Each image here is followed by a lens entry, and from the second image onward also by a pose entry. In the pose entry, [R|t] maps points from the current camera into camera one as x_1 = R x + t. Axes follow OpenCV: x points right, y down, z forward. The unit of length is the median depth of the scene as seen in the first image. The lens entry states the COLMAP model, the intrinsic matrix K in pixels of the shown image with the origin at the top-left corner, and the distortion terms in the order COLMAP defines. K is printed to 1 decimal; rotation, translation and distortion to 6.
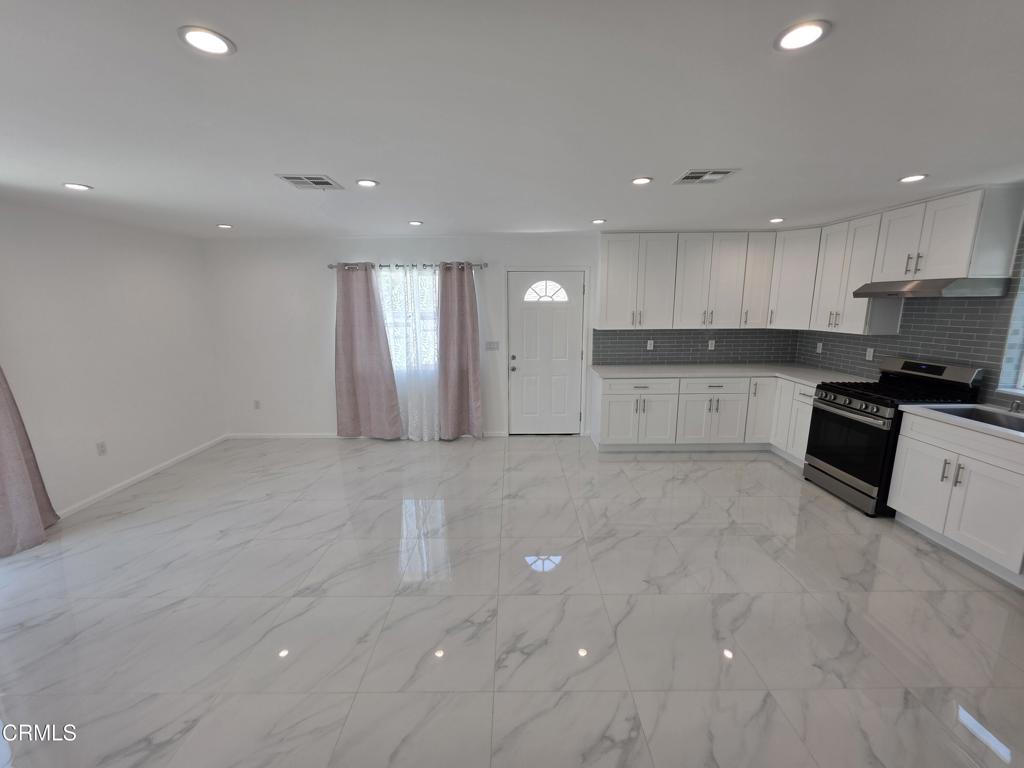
lens RADIAL K [[412.4, 0, 510.3], [0, 412.4, 381.4], [0, 0, 1]] dist [-0.003799, 0.001423]
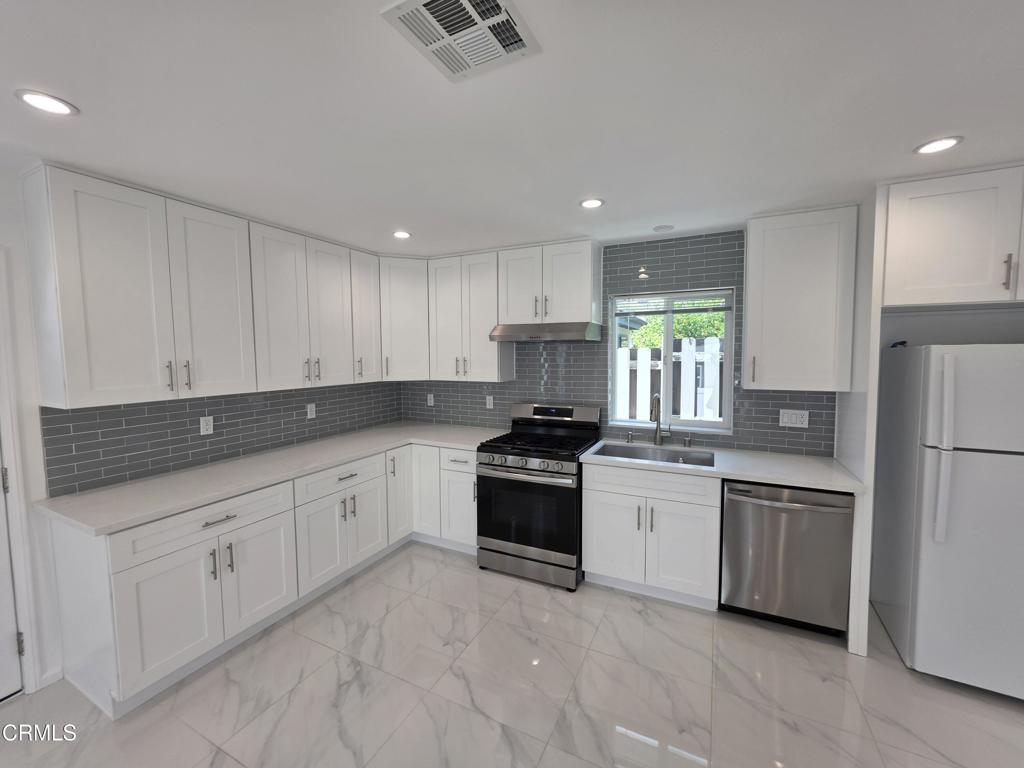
lens RADIAL K [[412.4, 0, 513.5], [0, 412.4, 382.1], [0, 0, 1]] dist [-0.003799, 0.001423]
pose [[0.440149, -0.058198, 0.896037, 0.054445], [0.169141, 0.985407, -0.019083, -0.073049], [-0.881850, 0.159956, 0.443570, 0.461401]]
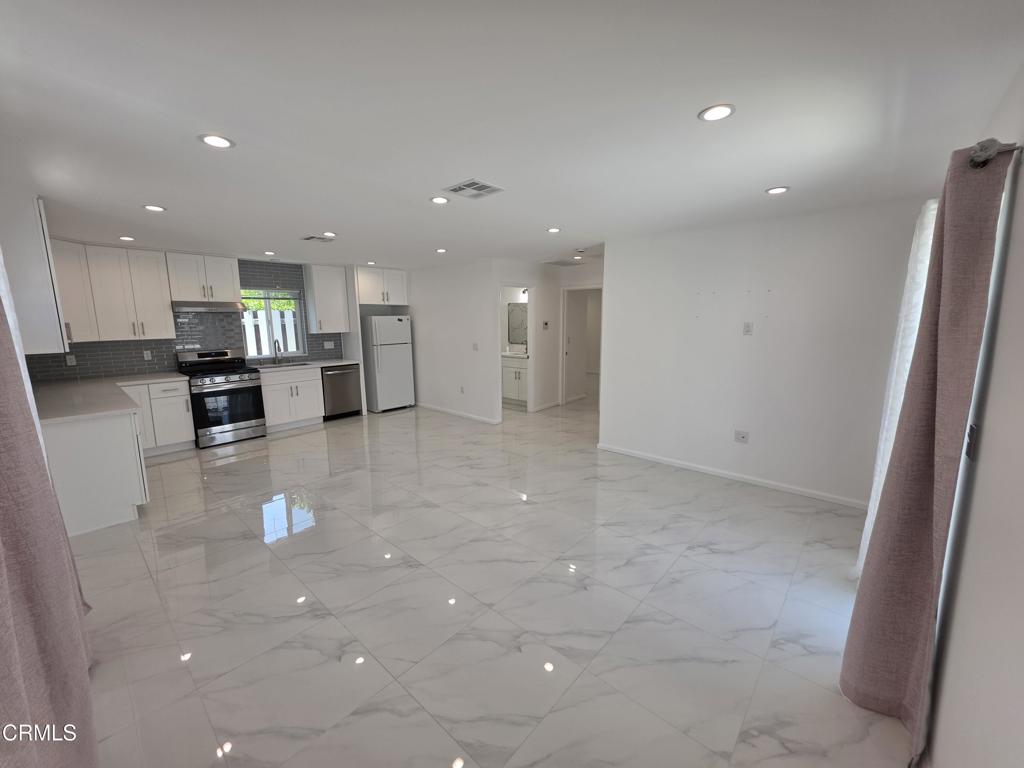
lens RADIAL K [[412.4, 0, 513.6], [0, 412.4, 374.2], [0, 0, 1]] dist [-0.003799, 0.001423]
pose [[-0.751002, -0.076301, 0.655877, -0.731936], [0.135905, 0.954172, 0.266619, -0.171004], [-0.646163, 0.289368, -0.706215, 1.032189]]
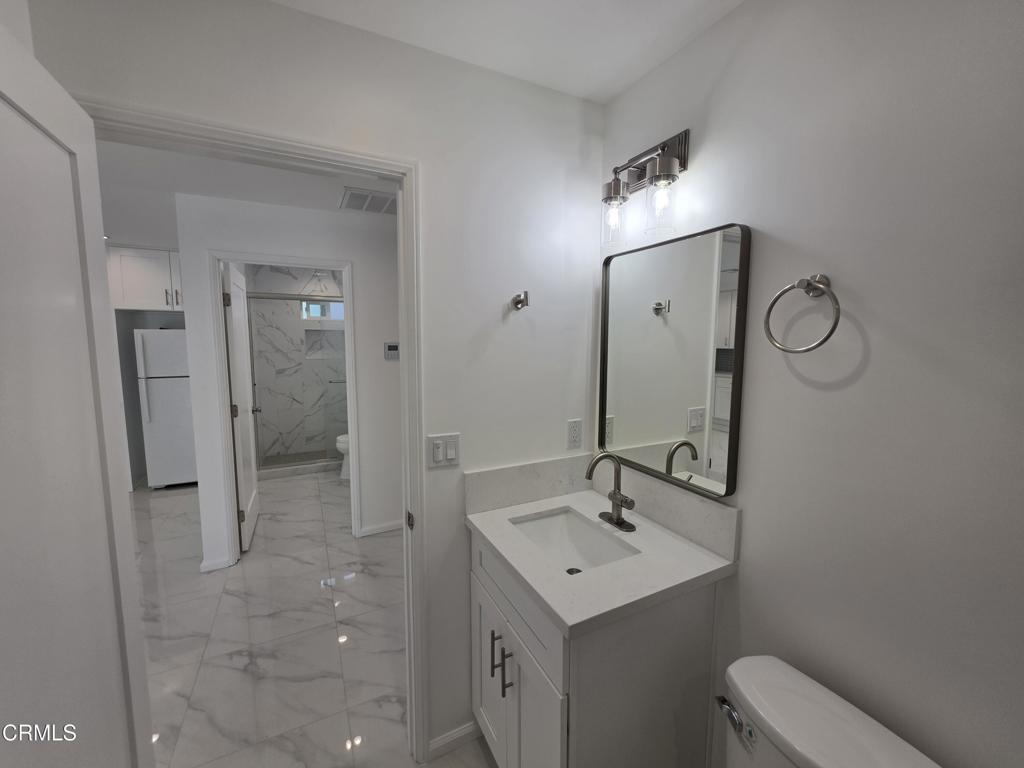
lens RADIAL K [[412.4, 0, 512.7], [0, 412.4, 384.1], [0, 0, 1]] dist [-0.003799, 0.001423]
pose [[-0.477352, -0.092351, 0.873845, -0.531436], [0.164261, 0.967554, 0.191985, 0.029552], [-0.863222, 0.235183, -0.446694, -0.006786]]
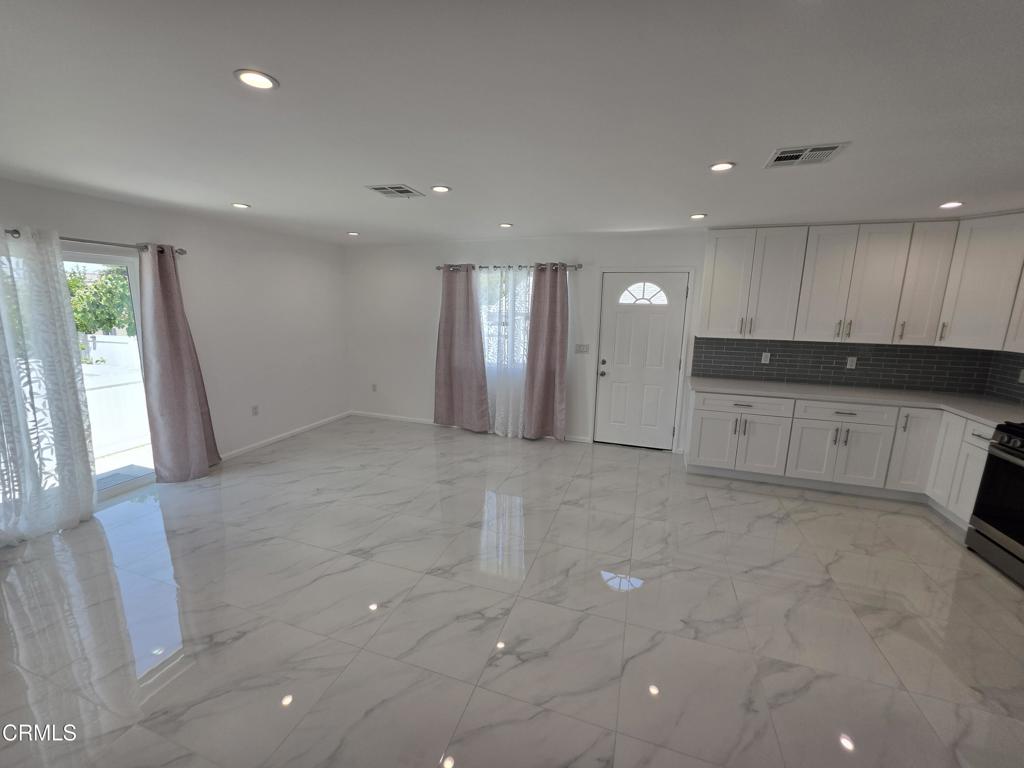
lens RADIAL K [[412.4, 0, 510.2], [0, 412.4, 382.9], [0, 0, 1]] dist [-0.003799, 0.001423]
pose [[0.947624, 0.082379, -0.308582, 0.113347], [-0.083600, 0.996456, 0.009286, -0.000323], [0.308254, 0.016998, 0.951152, 0.021702]]
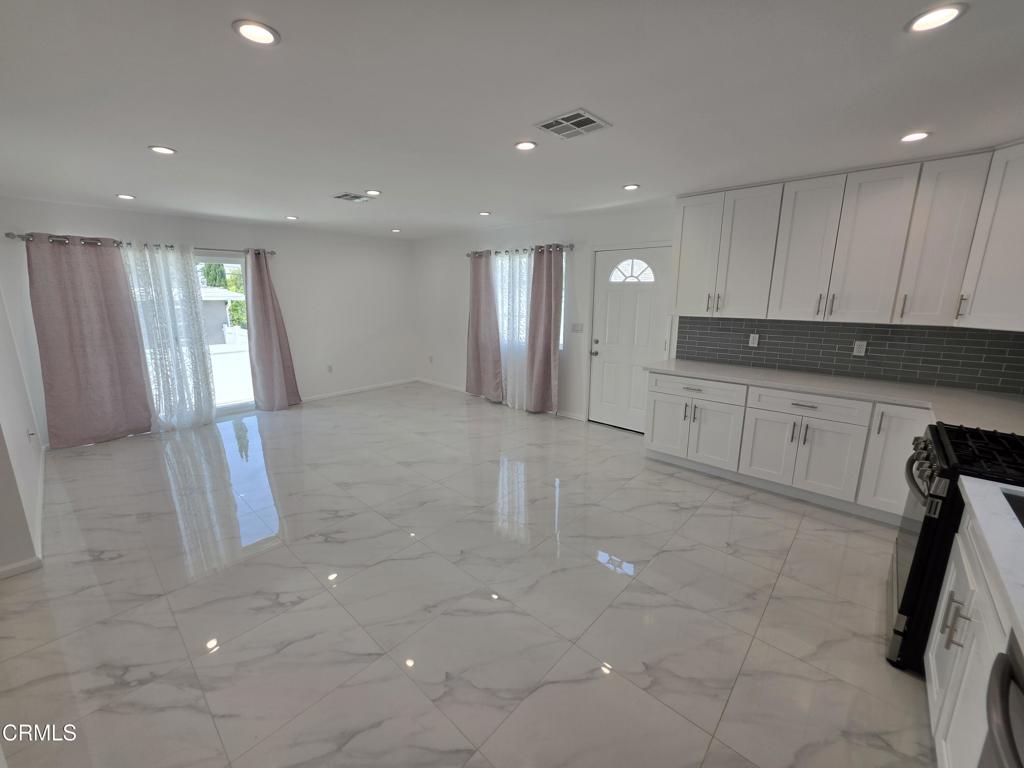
lens RADIAL K [[412.4, 0, 511.1], [0, 412.4, 383.0], [0, 0, 1]] dist [-0.003799, 0.001423]
pose [[0.739773, 0.153658, -0.655077, 0.561193], [-0.132734, 0.987770, 0.081801, -0.015768], [0.659635, 0.026436, 0.751121, 0.163512]]
